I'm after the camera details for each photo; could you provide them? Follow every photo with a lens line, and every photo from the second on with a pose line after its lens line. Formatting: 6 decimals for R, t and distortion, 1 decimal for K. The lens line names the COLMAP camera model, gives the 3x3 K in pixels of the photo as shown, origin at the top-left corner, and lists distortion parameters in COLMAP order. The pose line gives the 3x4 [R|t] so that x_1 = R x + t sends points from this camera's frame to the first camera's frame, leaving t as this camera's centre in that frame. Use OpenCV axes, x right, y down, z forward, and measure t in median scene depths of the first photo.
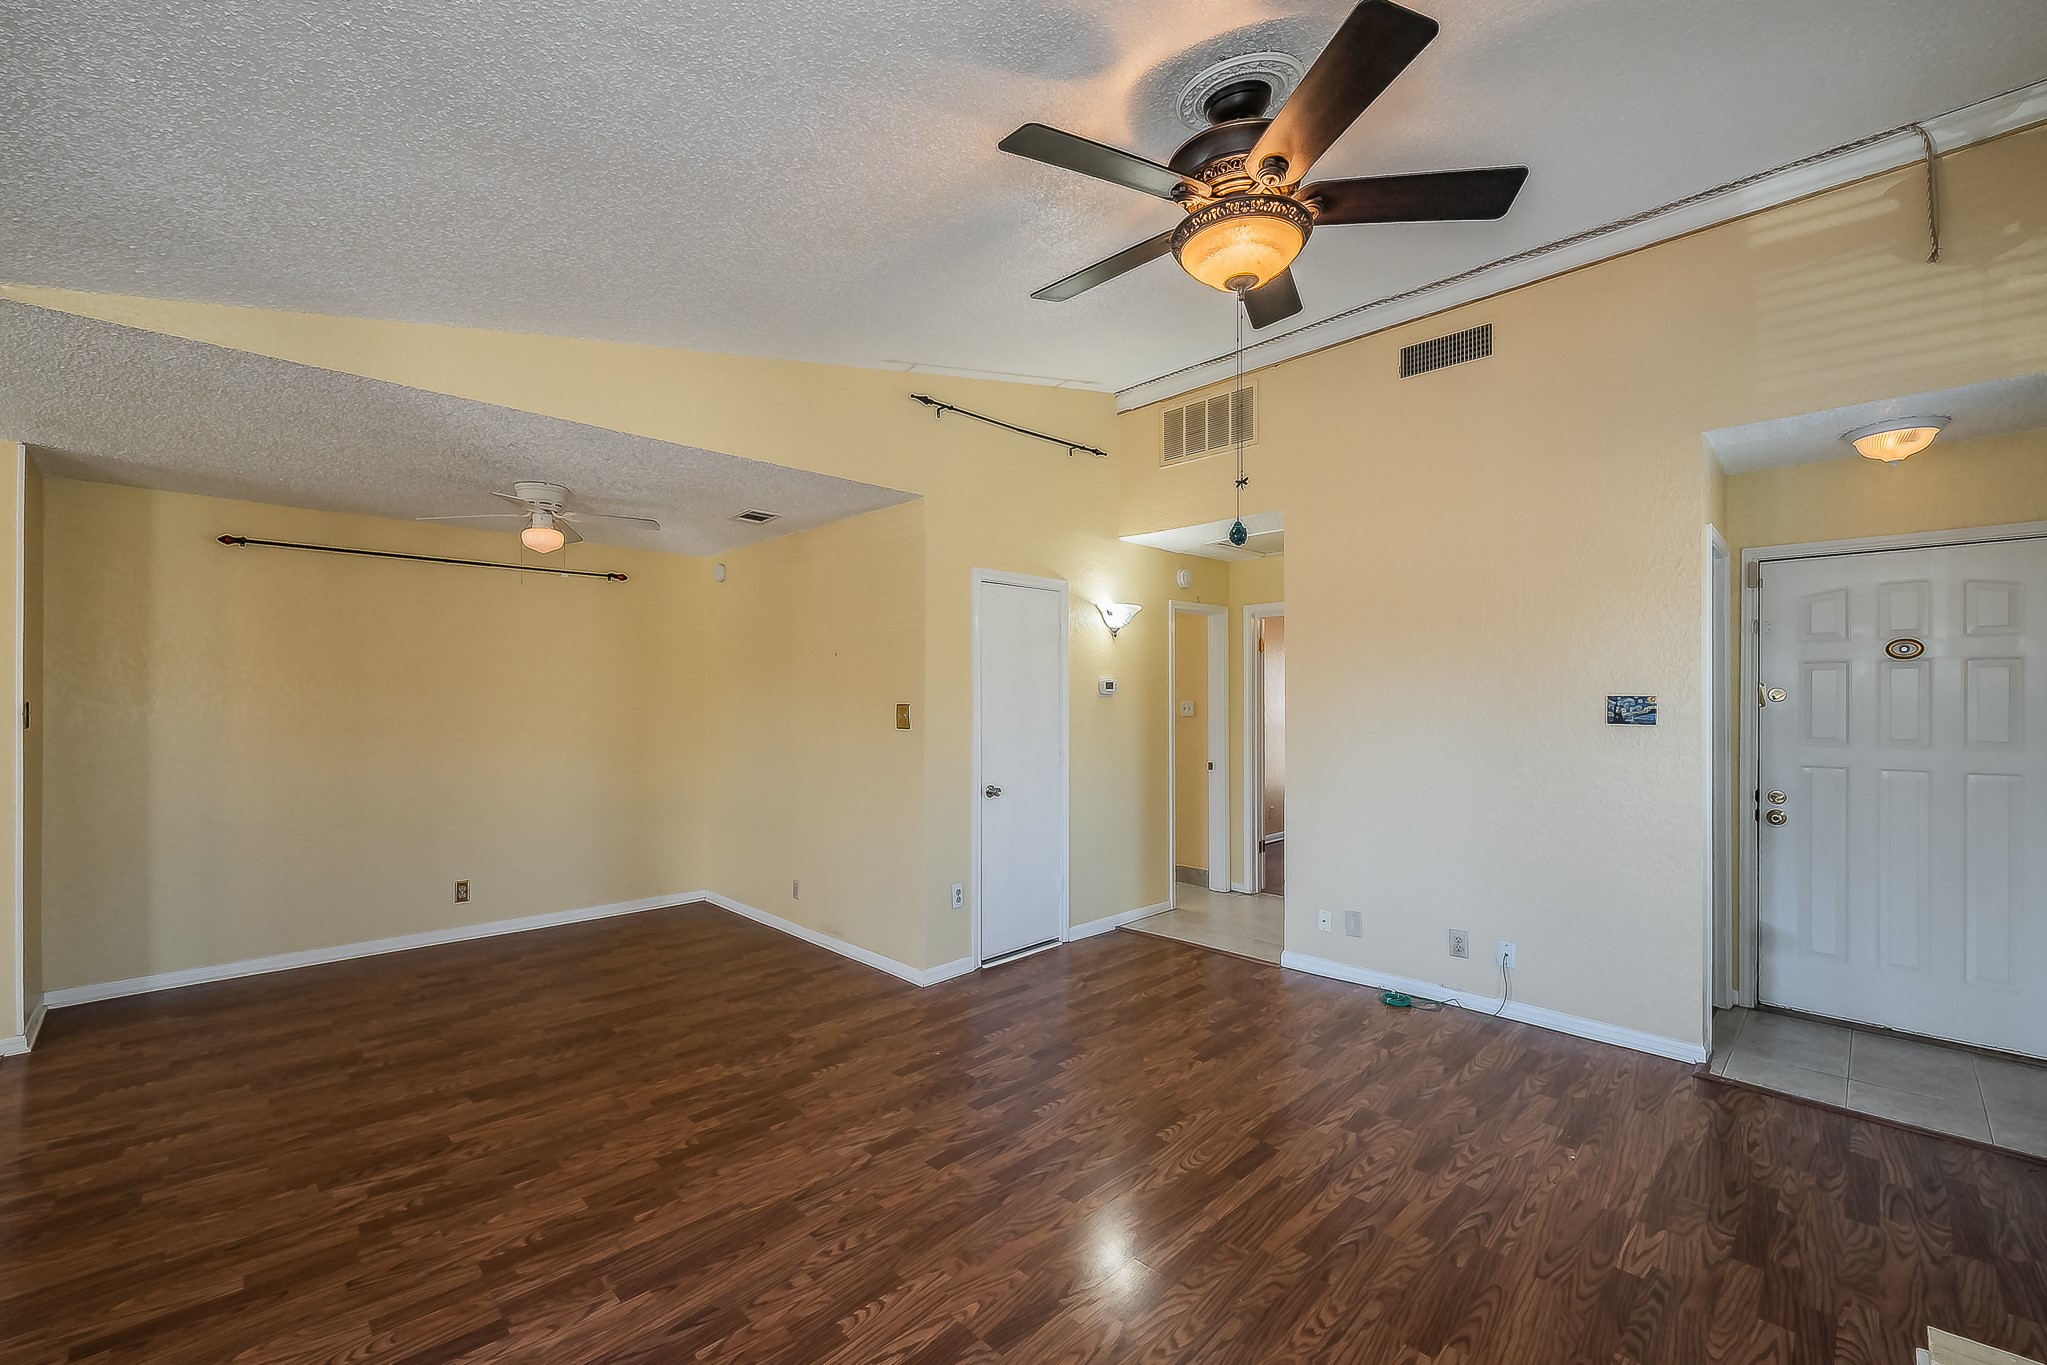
lens RADIAL K [[831.4, 0, 1017.2], [0, 831.4, 699.9], [0, 0, 1]] dist [-0.004028, 0.000015]
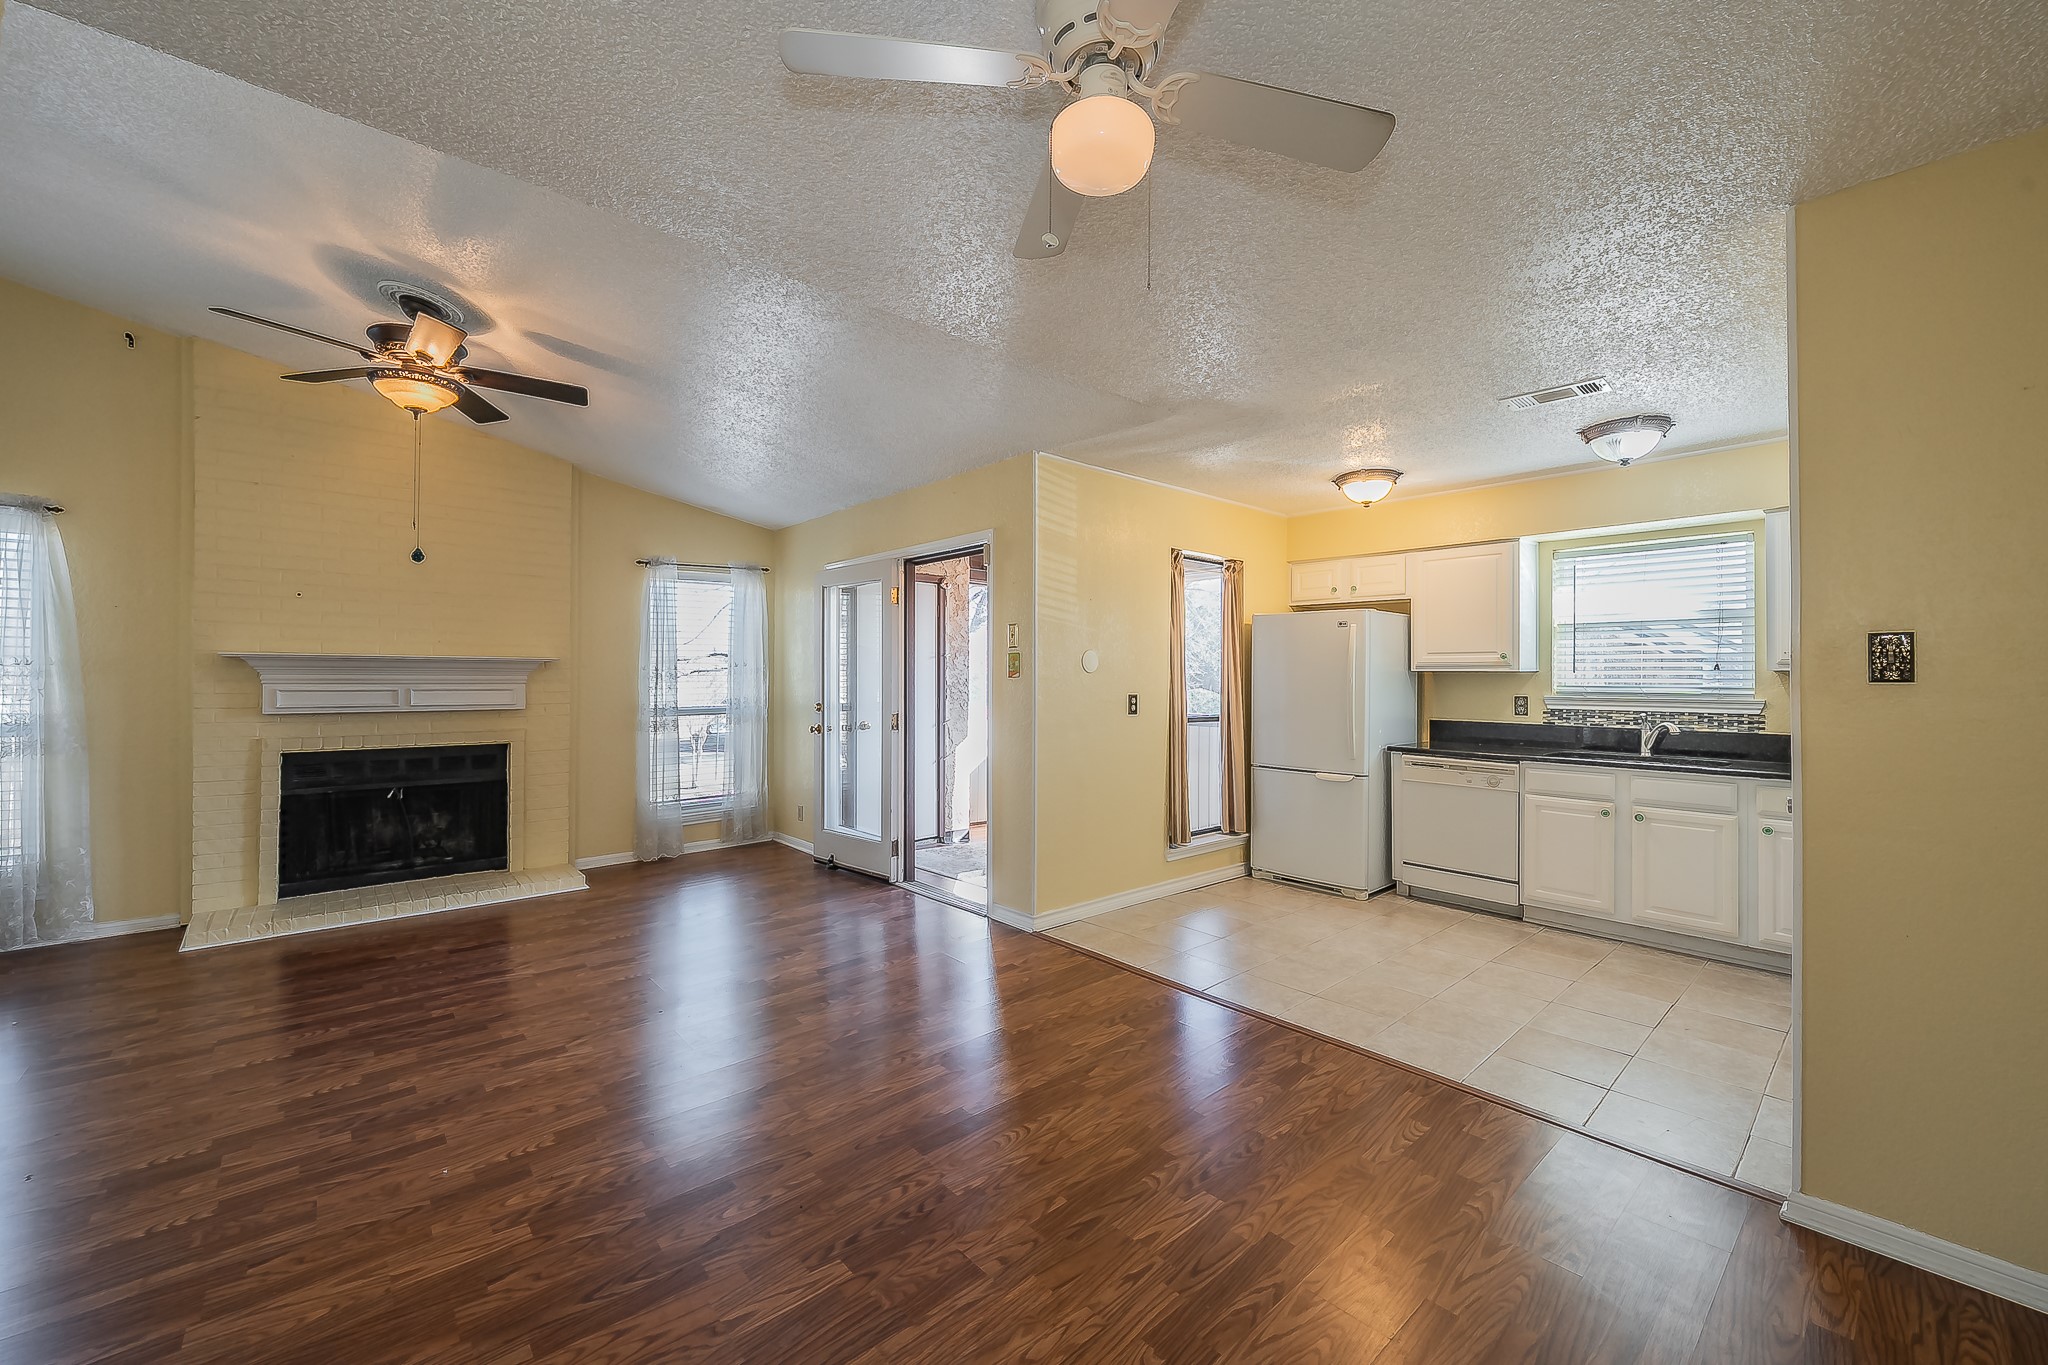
lens RADIAL K [[805.9, 0, 1023.1], [0, 805.9, 669.1], [0, 0, 1]] dist [-0.005684, -0.000147]
pose [[-0.998664, -0.002061, 0.051627, -0.693218], [-0.002834, 0.999885, -0.014913, 0.035939], [-0.051590, -0.015039, -0.998555, 1.674440]]
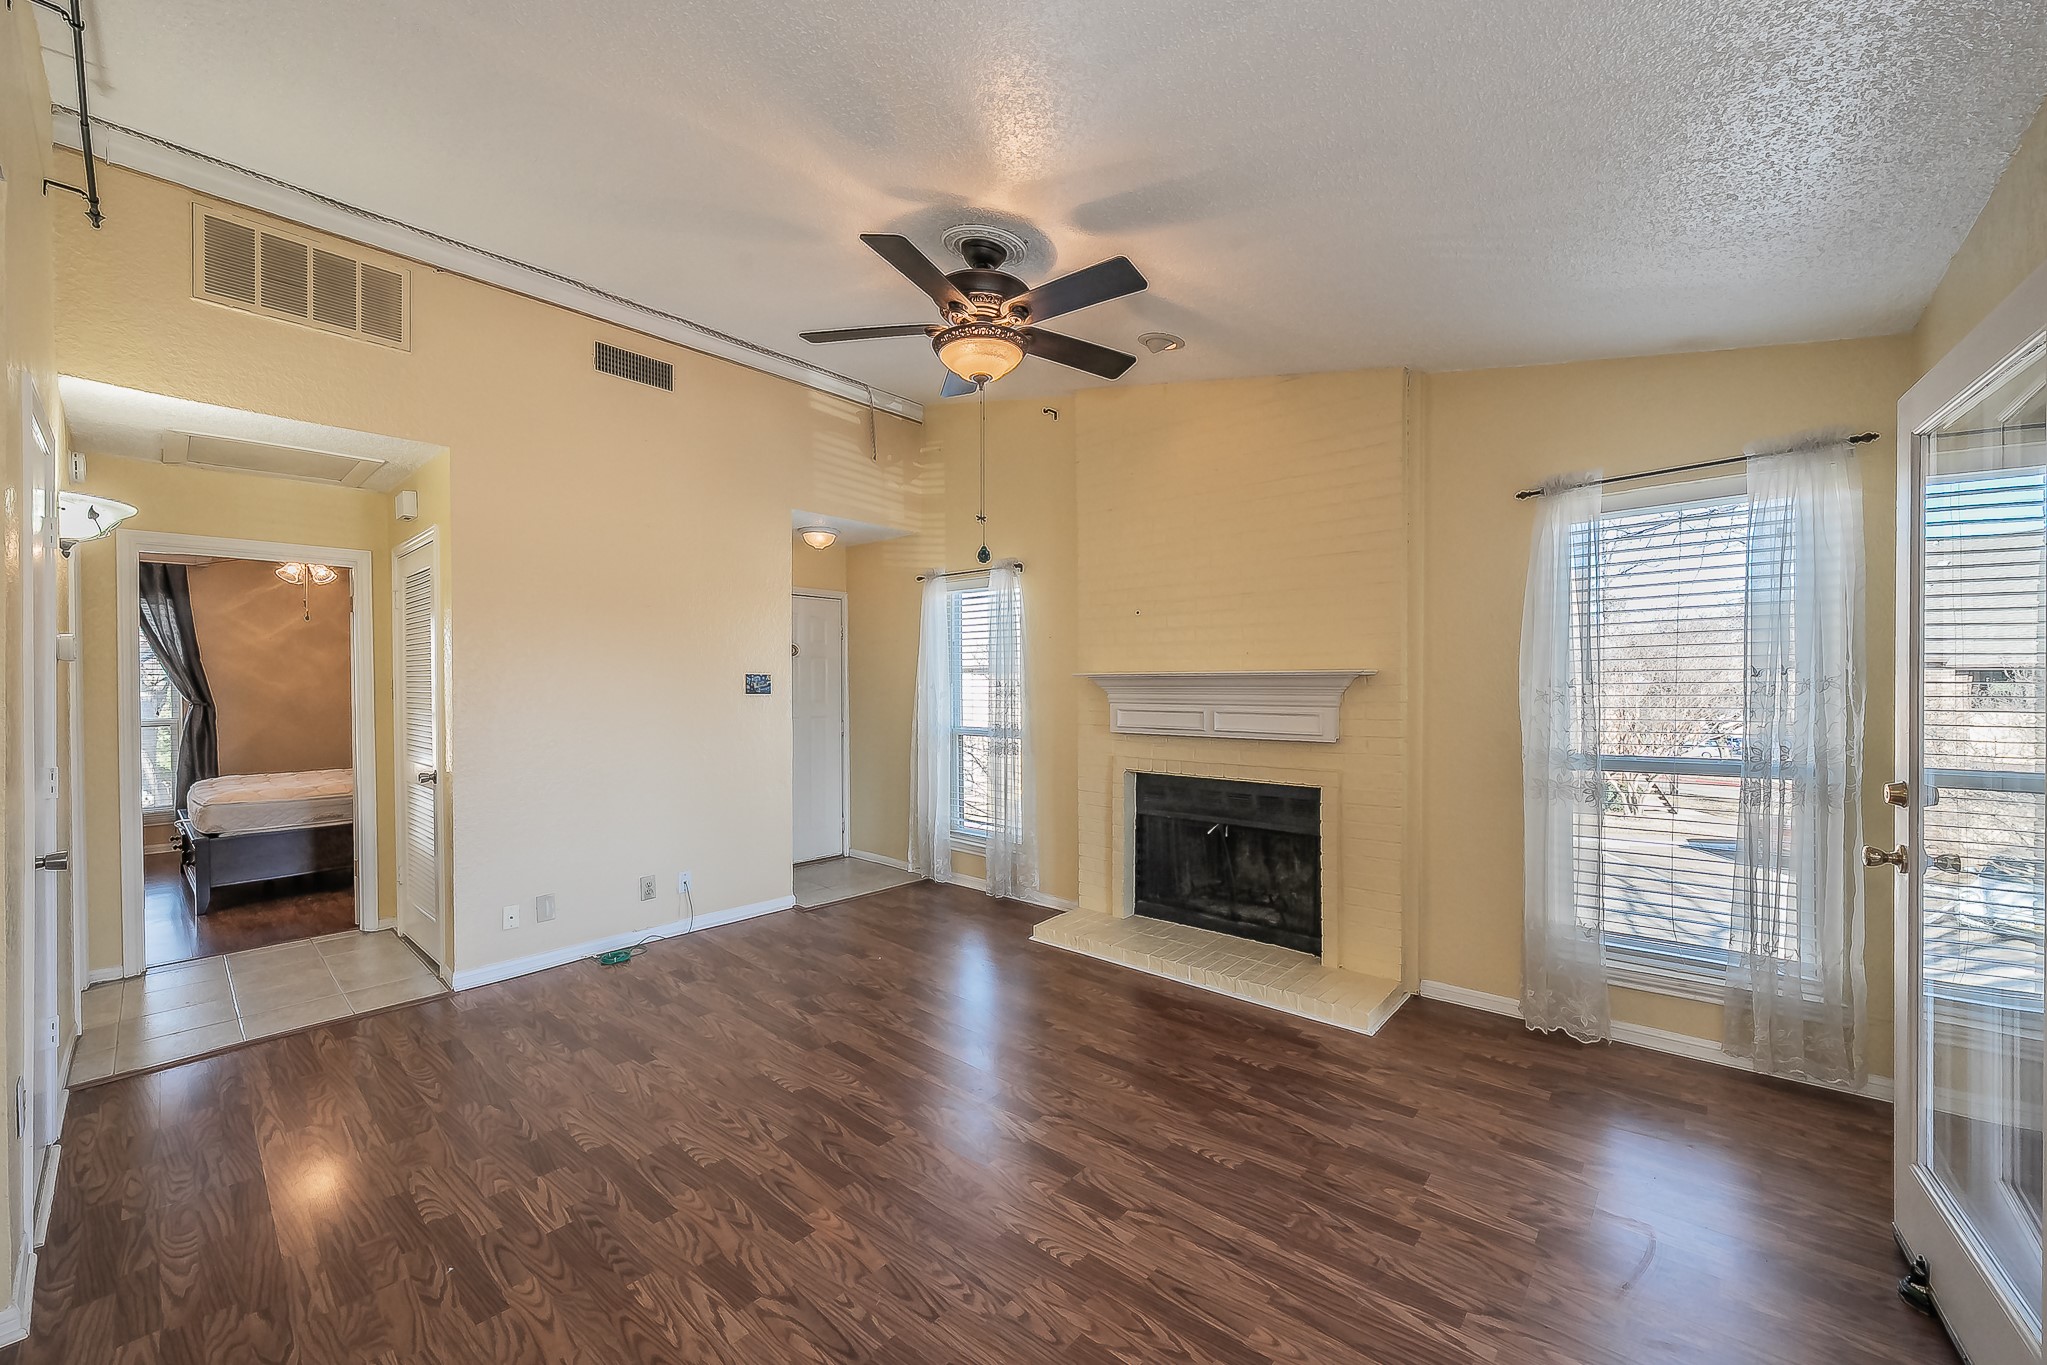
lens RADIAL K [[786.0, 0, 1017.0], [0, 786.0, 687.3], [0, 0, 1]] dist [-0.003721, -0.000117]
pose [[-0.062714, -0.003637, 0.998025, -0.697451], [0.000003, 0.999993, 0.003644, 0.012812], [-0.998032, 0.000231, -0.062713, 0.660091]]
